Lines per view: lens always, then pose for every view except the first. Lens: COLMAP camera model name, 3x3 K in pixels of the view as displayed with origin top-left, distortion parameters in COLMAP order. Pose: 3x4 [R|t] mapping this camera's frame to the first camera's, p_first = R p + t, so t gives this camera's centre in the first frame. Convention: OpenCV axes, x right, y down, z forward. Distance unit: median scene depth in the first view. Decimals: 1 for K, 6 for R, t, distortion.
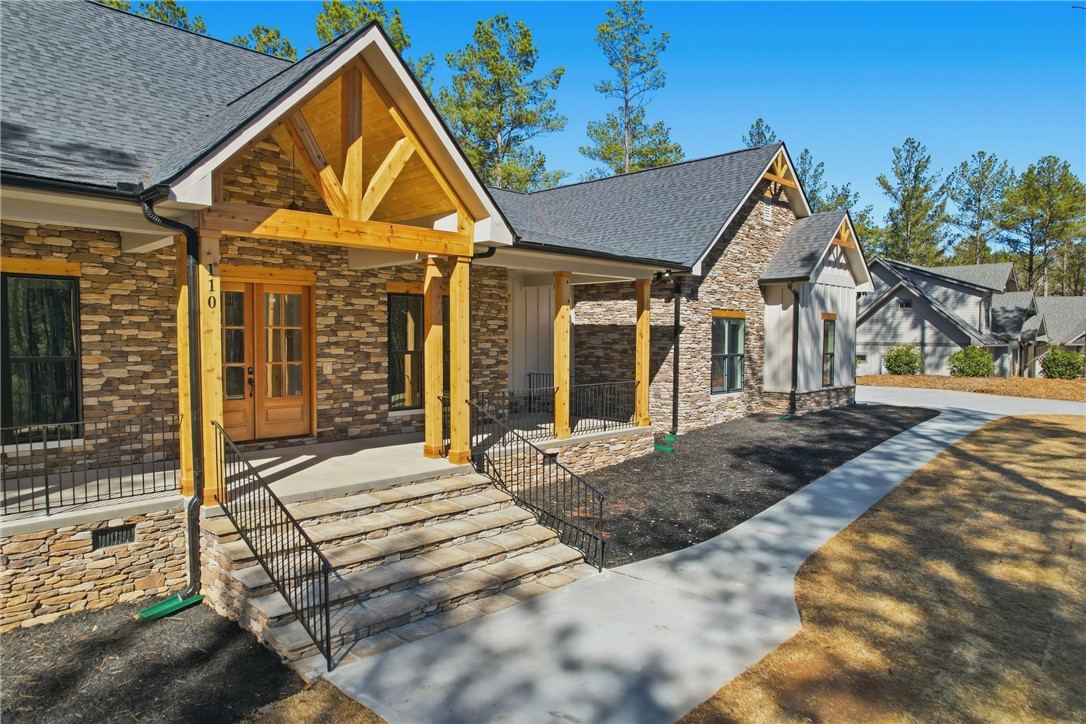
lens RADIAL K [[690.9, 0, 543.0], [0, 690.9, 362.0], [0, 0, 1]] dist [-0.034205, 0.003254]
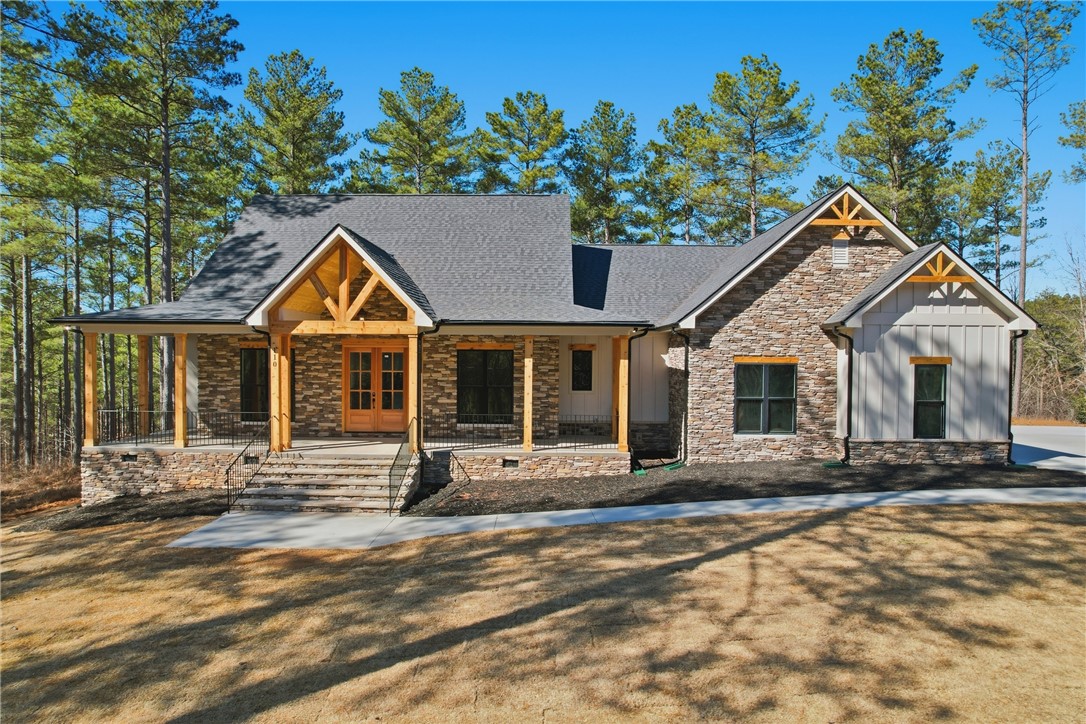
lens RADIAL K [[690.9, 0, 543.0], [0, 690.9, 362.0], [0, 0, 1]] dist [-0.034205, 0.003254]
pose [[0.690732, 0.009214, -0.723052, 1.111225], [-0.032358, 0.999311, -0.018177, -0.050011], [0.722386, 0.035952, 0.690555, 0.031016]]
